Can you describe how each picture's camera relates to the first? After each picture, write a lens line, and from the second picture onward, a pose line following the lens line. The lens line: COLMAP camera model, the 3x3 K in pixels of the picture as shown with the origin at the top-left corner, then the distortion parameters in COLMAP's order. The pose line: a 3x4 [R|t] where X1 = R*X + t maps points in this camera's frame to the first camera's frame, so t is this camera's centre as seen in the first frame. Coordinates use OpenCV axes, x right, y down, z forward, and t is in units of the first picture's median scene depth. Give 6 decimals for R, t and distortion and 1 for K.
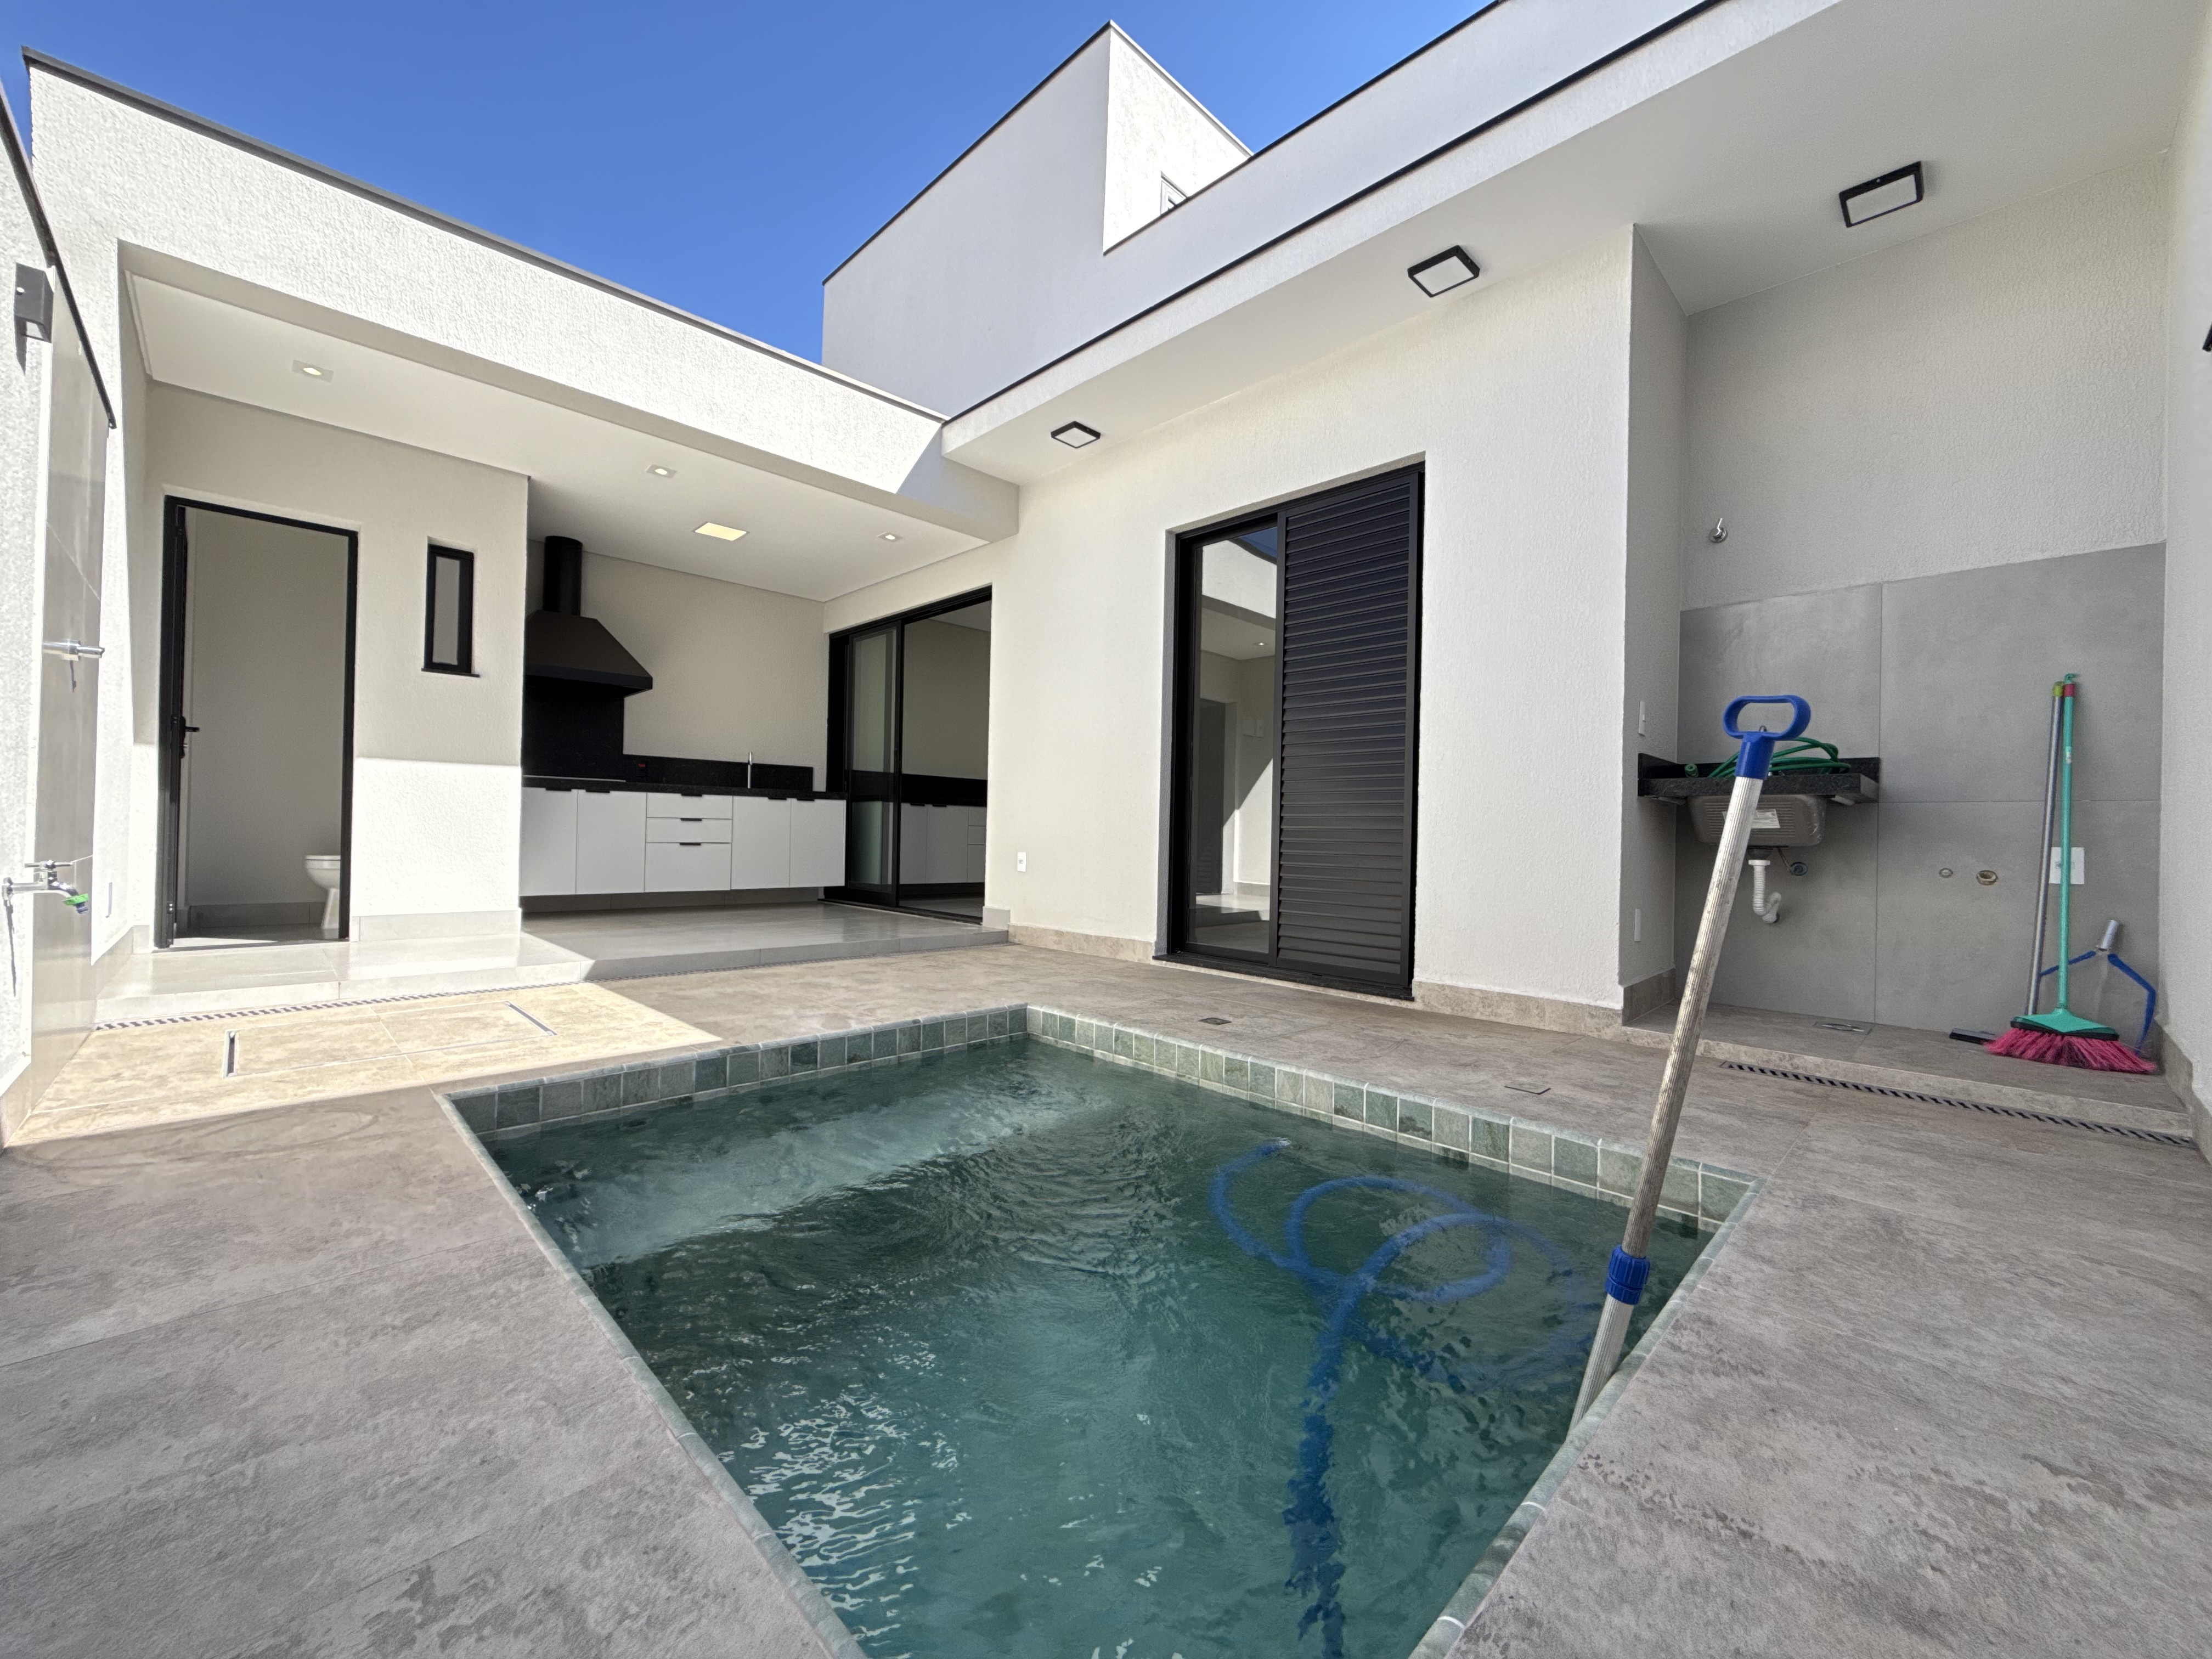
lens RADIAL K [[875.3, 0, 1094.2], [0, 875.3, 828.7], [0, 0, 1]] dist [0.001036, 0.000393]
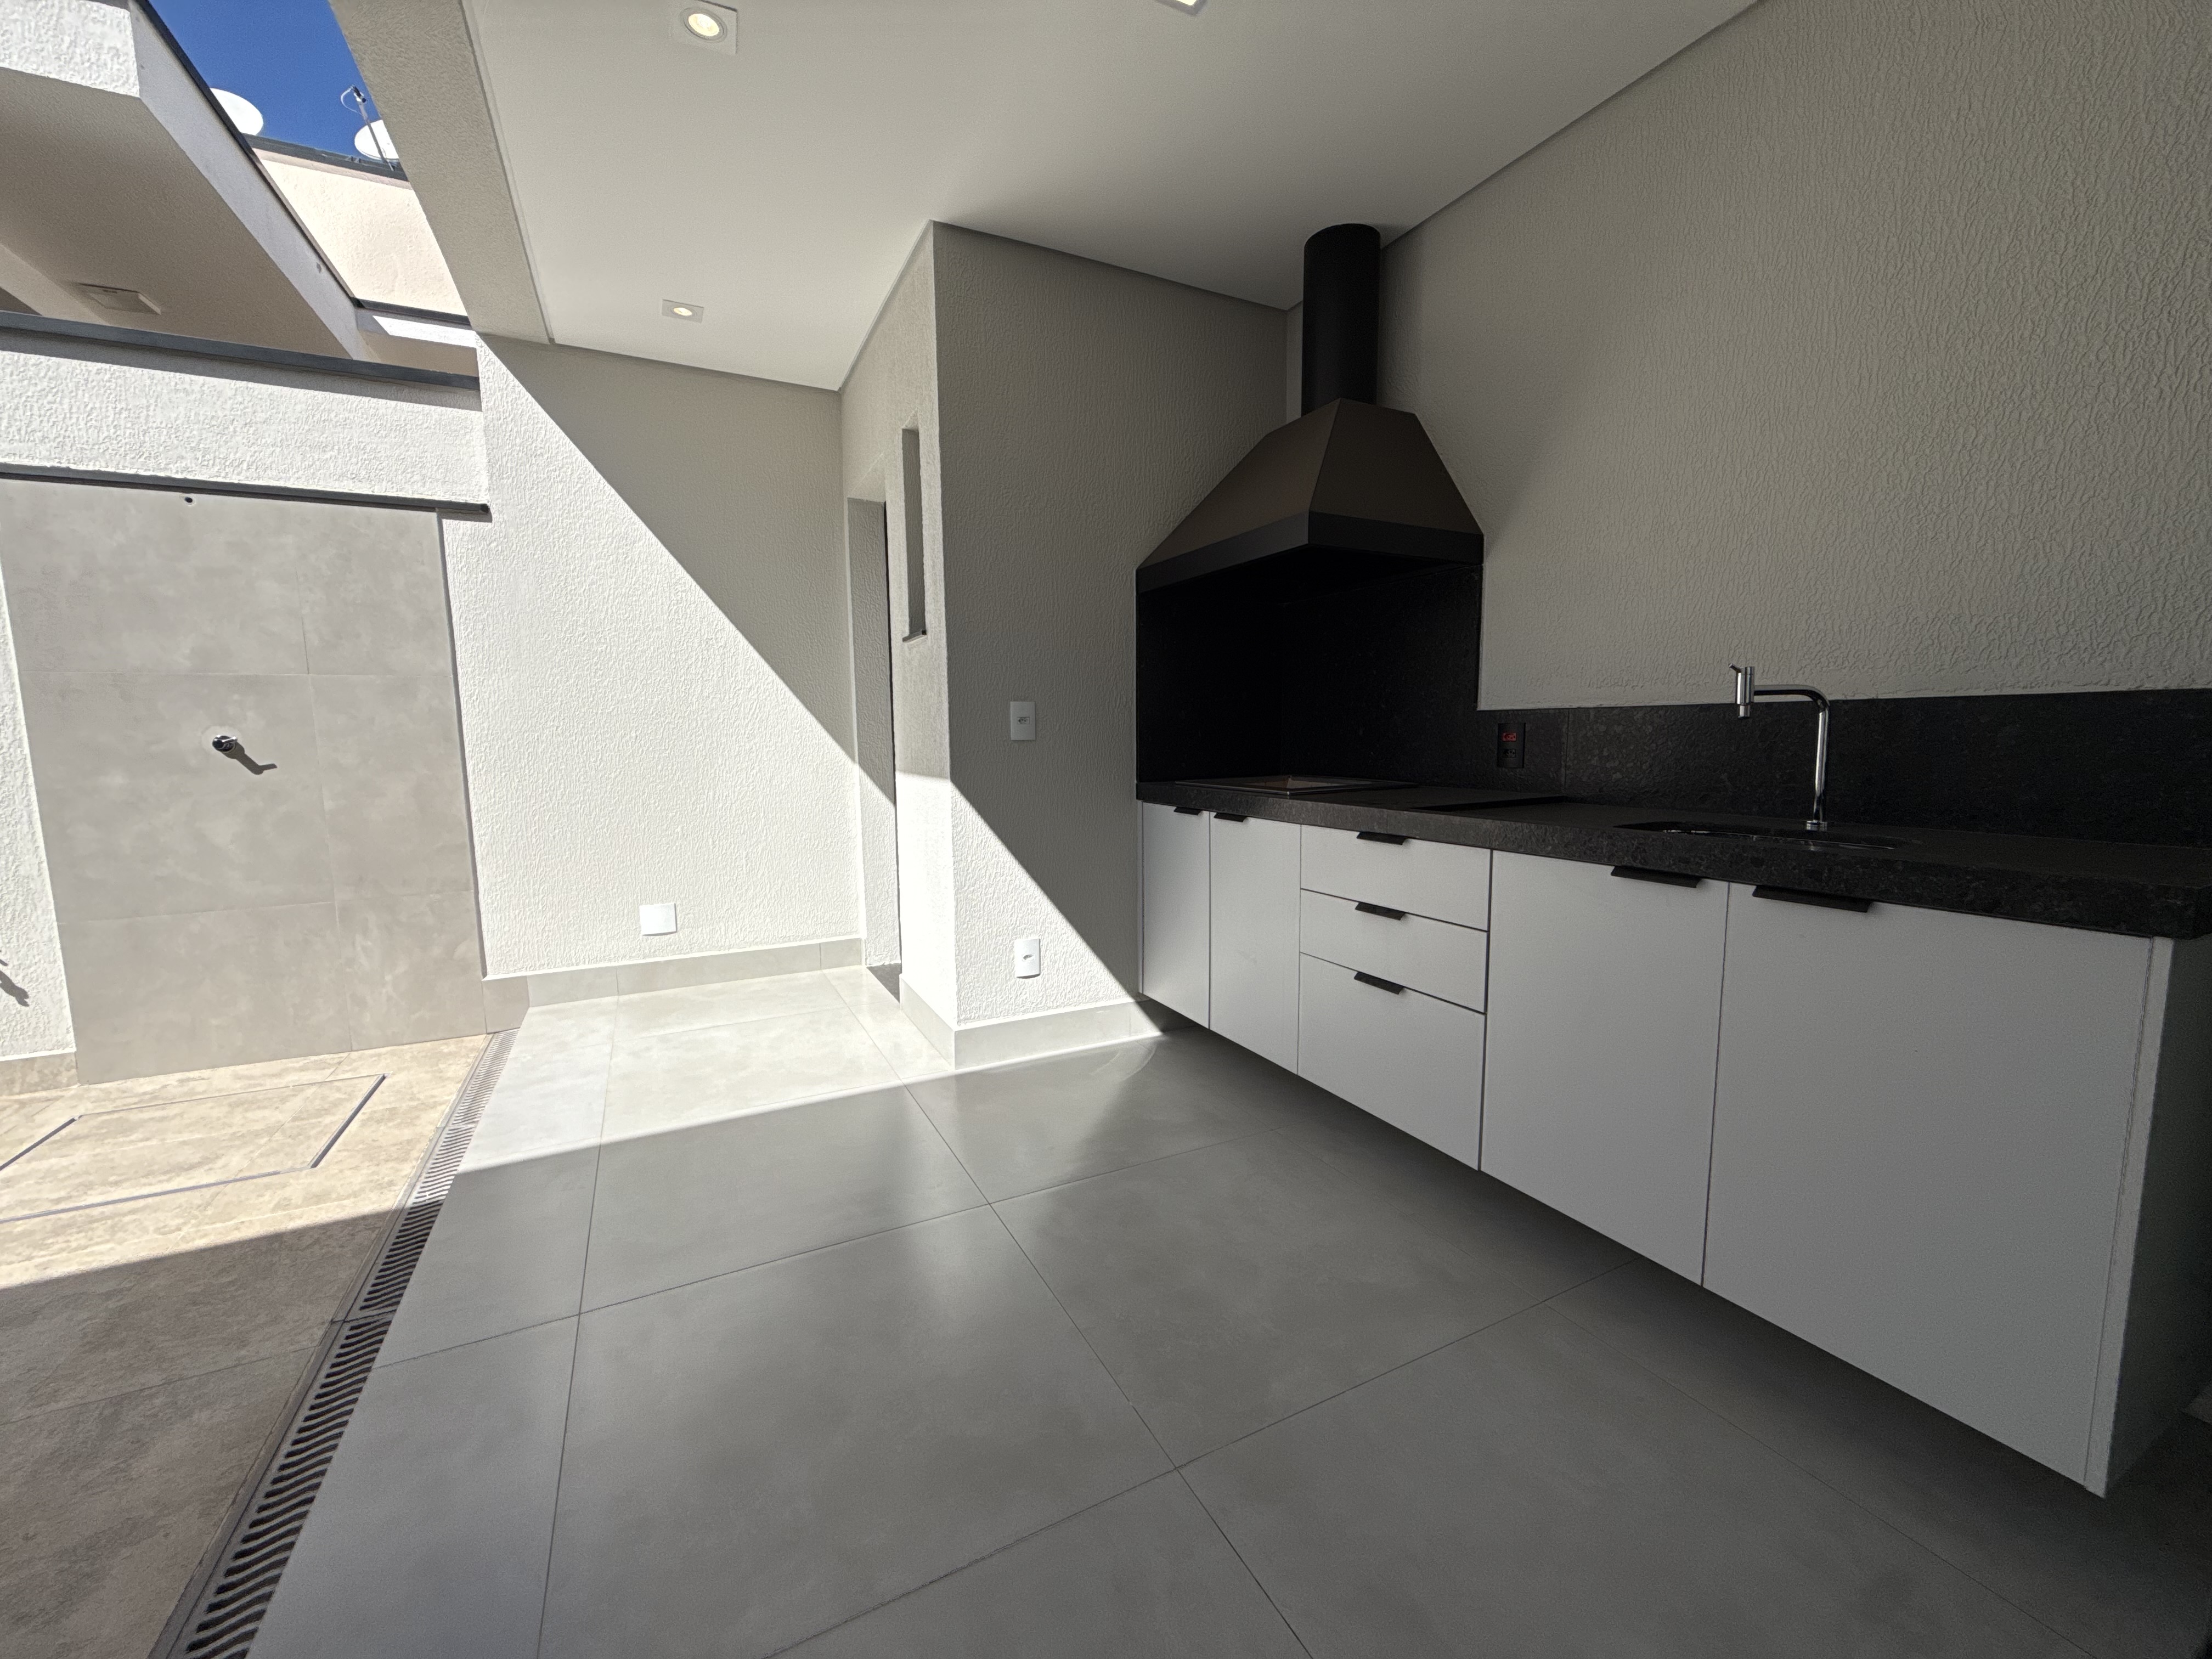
lens RADIAL K [[875.3, 0, 1109.0], [0, 875.3, 816.2], [0, 0, 1]] dist [0.001036, 0.000393]
pose [[-0.286260, 0.077880, -0.954982, -0.139468], [0.007648, 0.996845, 0.079001, -0.086872], [0.958121, 0.015311, -0.285953, 1.182825]]
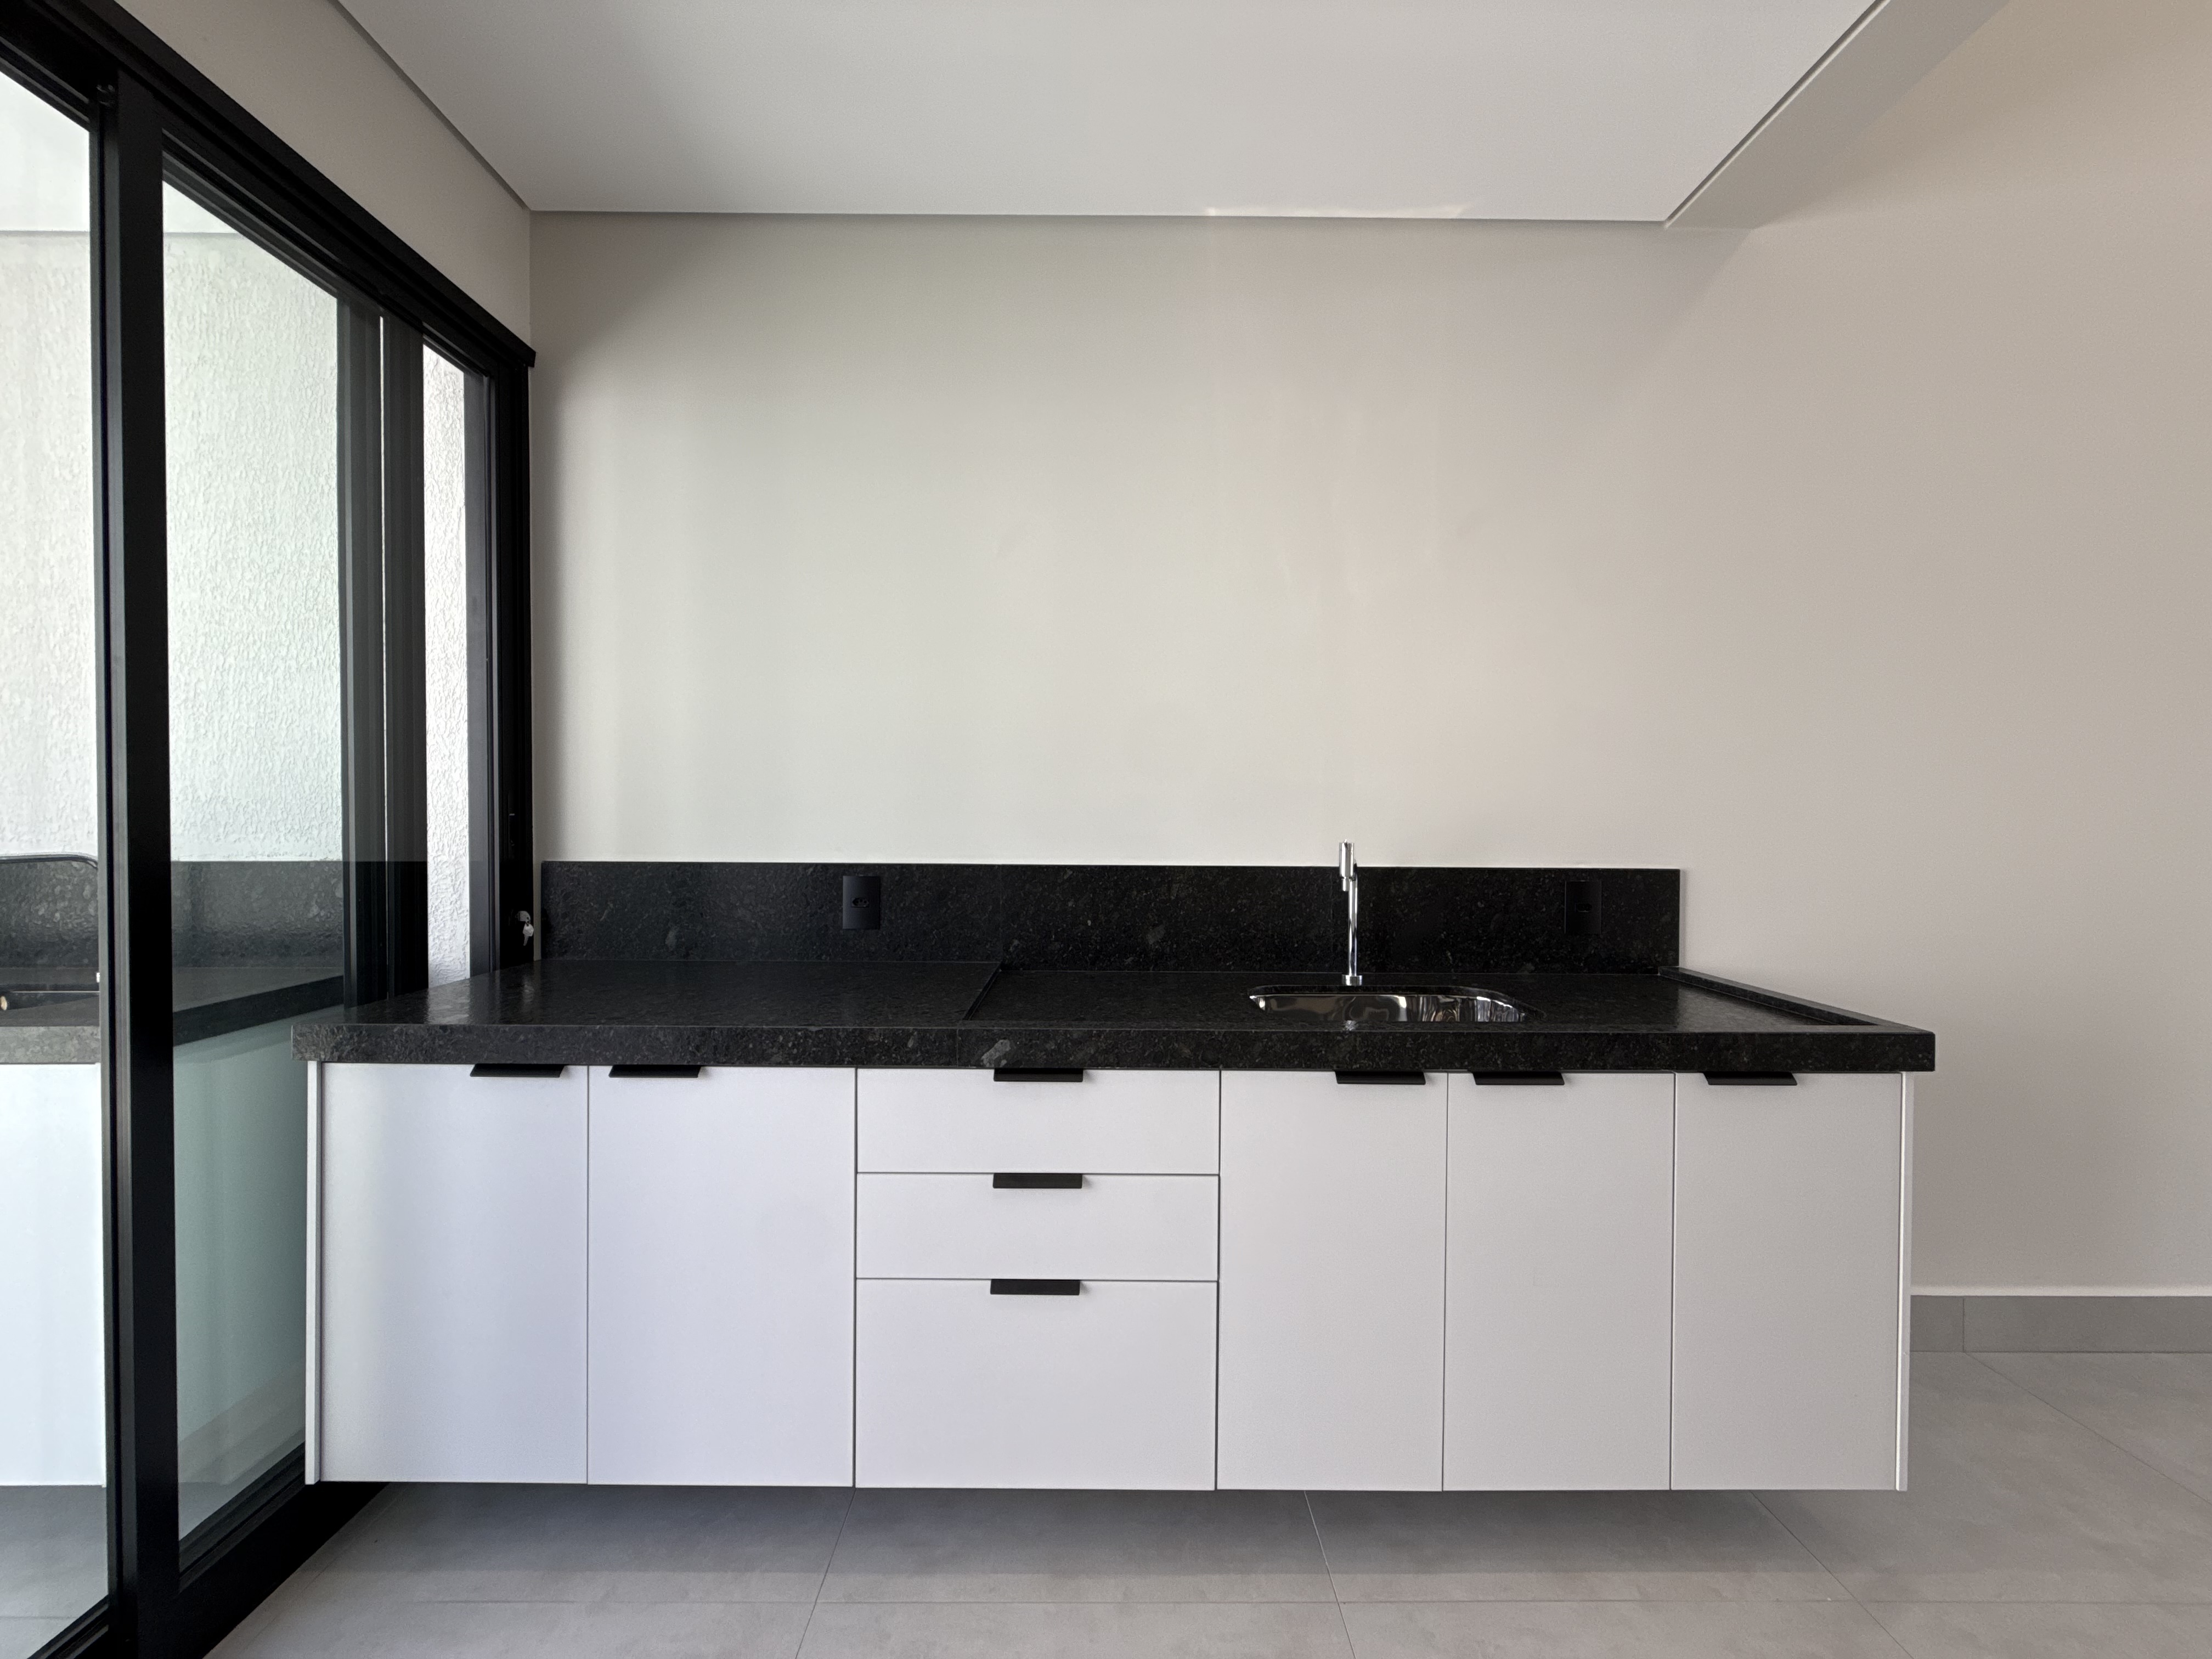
lens RADIAL K [[875.3, 0, 1105.0], [0, 875.3, 822.1], [0, 0, 1]] dist [0.001036, 0.000393]
pose [[0.717016, 0.002158, -0.697053, -0.344557], [0.007347, 0.999916, 0.010653, -0.125316], [0.697018, -0.012760, 0.716940, 1.010990]]
